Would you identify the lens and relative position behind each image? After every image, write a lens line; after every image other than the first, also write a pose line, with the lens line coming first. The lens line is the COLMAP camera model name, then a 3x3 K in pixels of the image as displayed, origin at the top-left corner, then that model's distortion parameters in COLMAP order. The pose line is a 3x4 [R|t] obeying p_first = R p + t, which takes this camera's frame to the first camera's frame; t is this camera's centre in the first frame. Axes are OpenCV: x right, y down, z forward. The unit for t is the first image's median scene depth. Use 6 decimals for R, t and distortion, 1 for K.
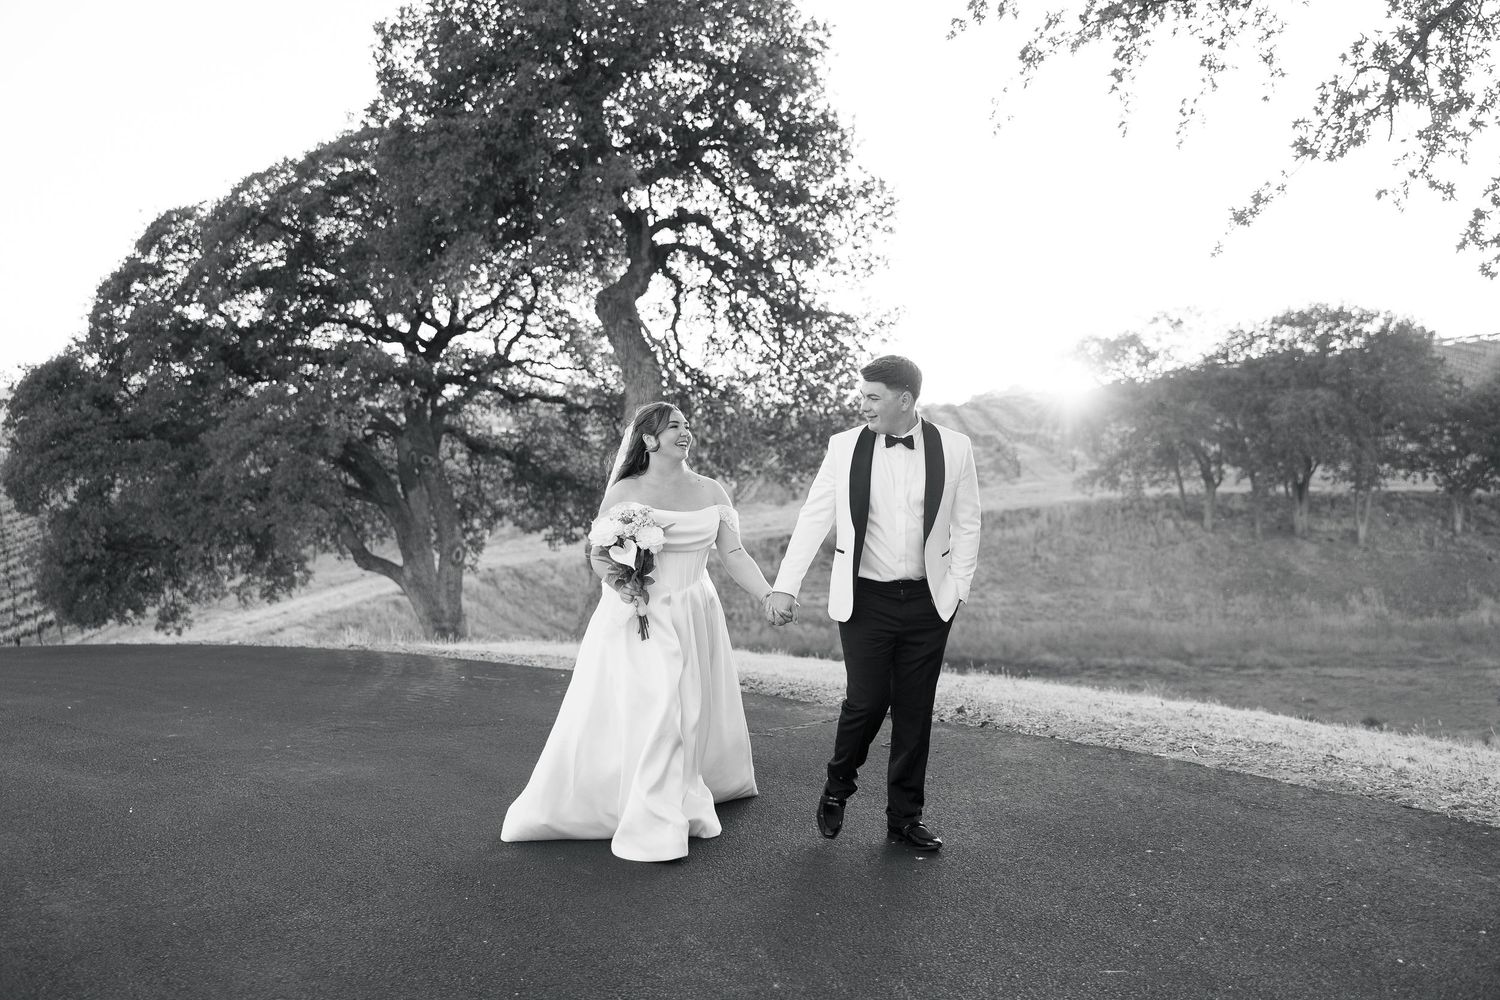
lens RADIAL K [[1523.3, 0, 750.0], [0, 1523.3, 500.0], [0, 0, 1]] dist [0.017534, -0.023289]
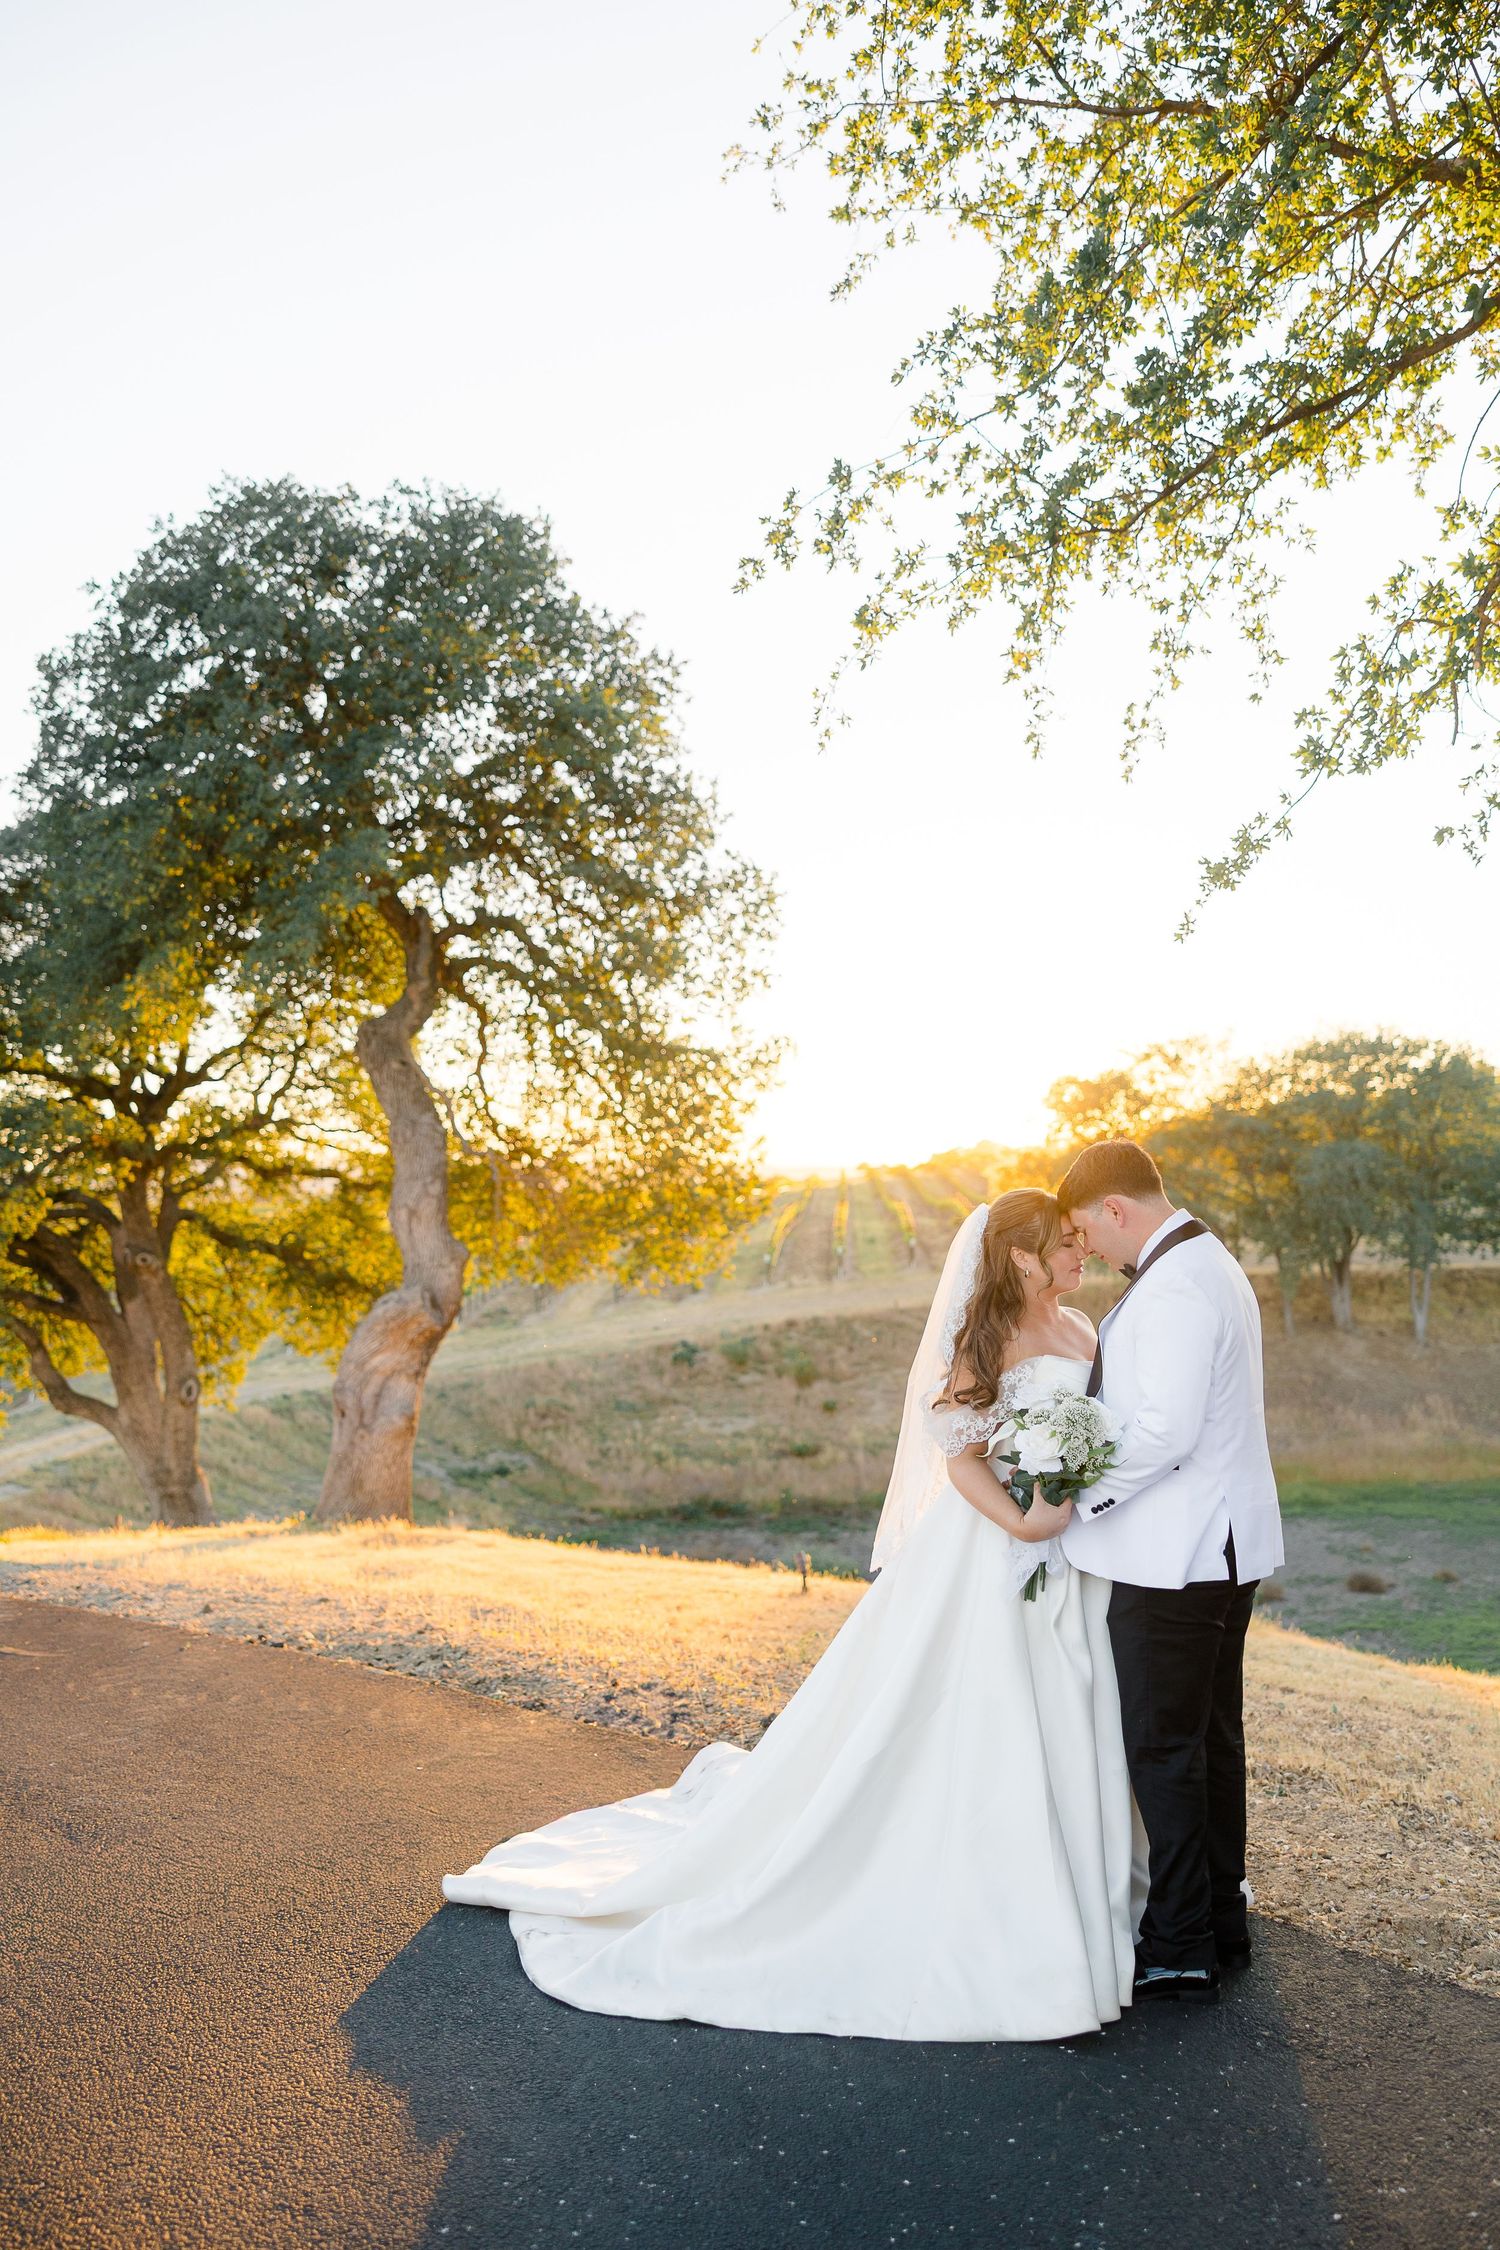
lens RADIAL K [[1851.2, 0, 750.0], [0, 1851.2, 1125.0], [0, 0, 1]] dist [0.021667, 0.003135]
pose [[0.999075, -0.015603, 0.040082, 0.043782], [0.018966, 0.996206, -0.084932, -0.010757], [-0.038605, 0.085613, 0.995580, 0.118128]]
